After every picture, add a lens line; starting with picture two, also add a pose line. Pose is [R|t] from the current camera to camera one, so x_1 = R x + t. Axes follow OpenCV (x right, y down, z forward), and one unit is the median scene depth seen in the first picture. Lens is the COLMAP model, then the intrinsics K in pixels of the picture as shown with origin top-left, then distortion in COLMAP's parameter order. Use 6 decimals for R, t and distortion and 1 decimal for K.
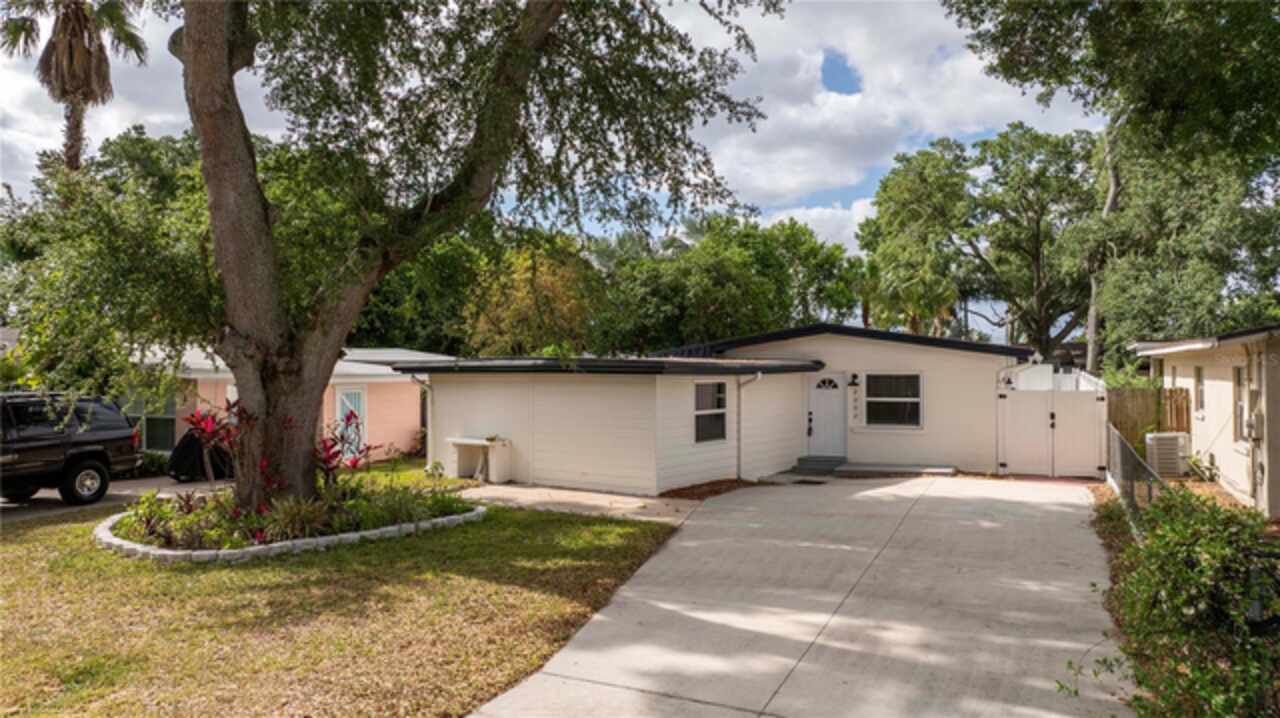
lens RADIAL K [[892.0, 0, 641.9], [0, 892.0, 353.4], [0, 0, 1]] dist [-0.044423, 0.050690]
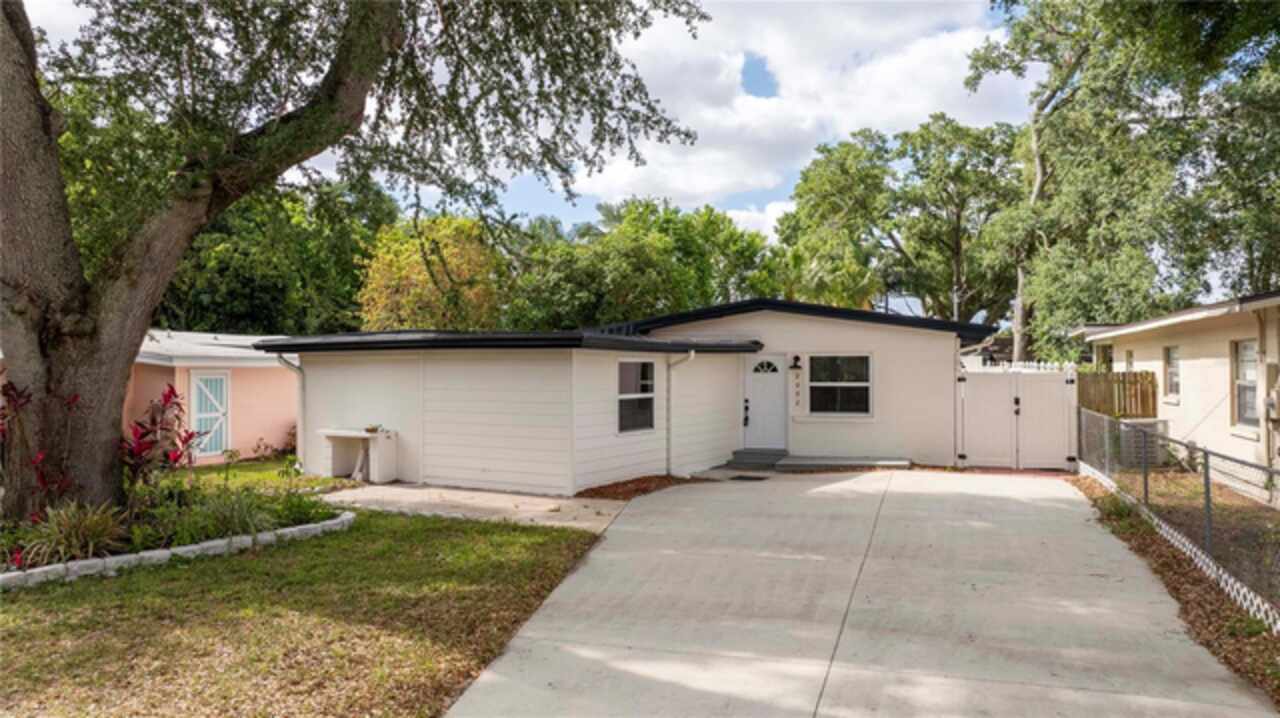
lens RADIAL K [[892.0, 0, 639.4], [0, 892.0, 349.9], [0, 0, 1]] dist [-0.044423, 0.050690]
pose [[0.995622, 0.002476, 0.093443, 0.000894], [-0.001921, 0.999980, -0.006033, 0.028486], [-0.093456, 0.005827, 0.995606, 0.166348]]
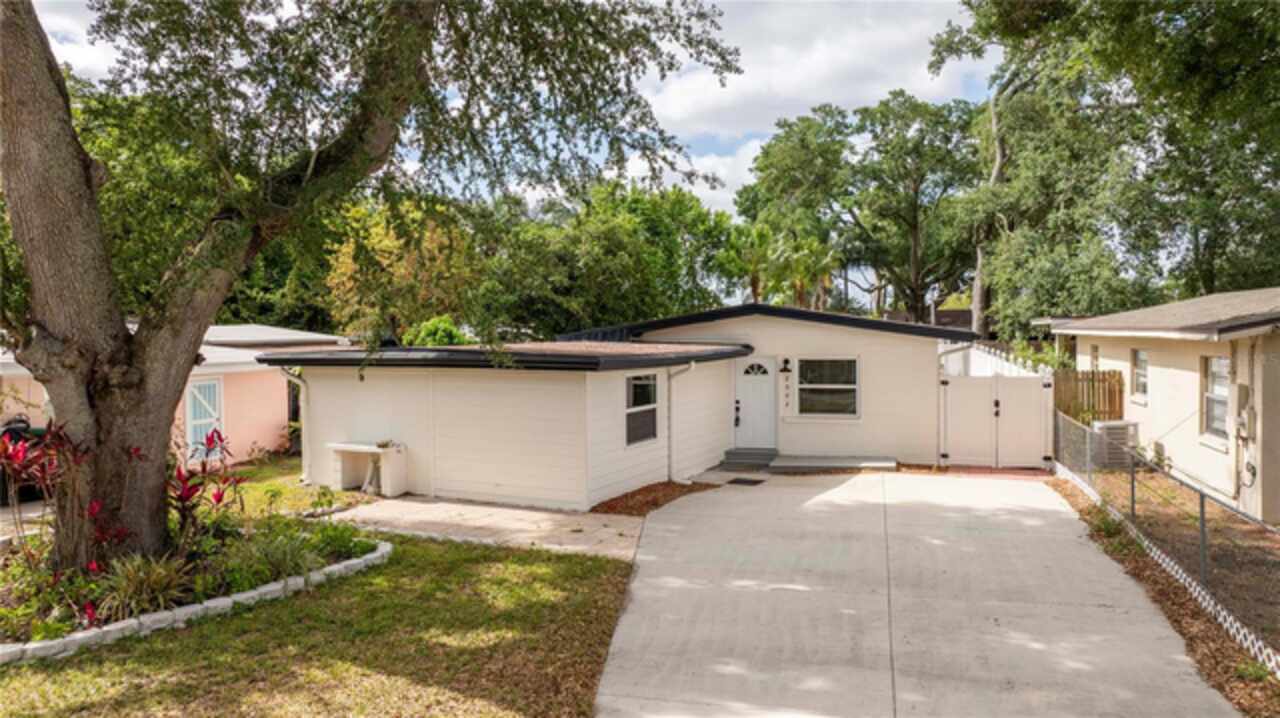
lens RADIAL K [[892.0, 0, 637.0], [0, 892.0, 347.8], [0, 0, 1]] dist [-0.044423, 0.050690]
pose [[0.989045, -0.009350, 0.147320, -0.059737], [0.004038, 0.999332, 0.036315, -0.027899], [-0.147562, -0.035323, 0.988422, 0.146606]]
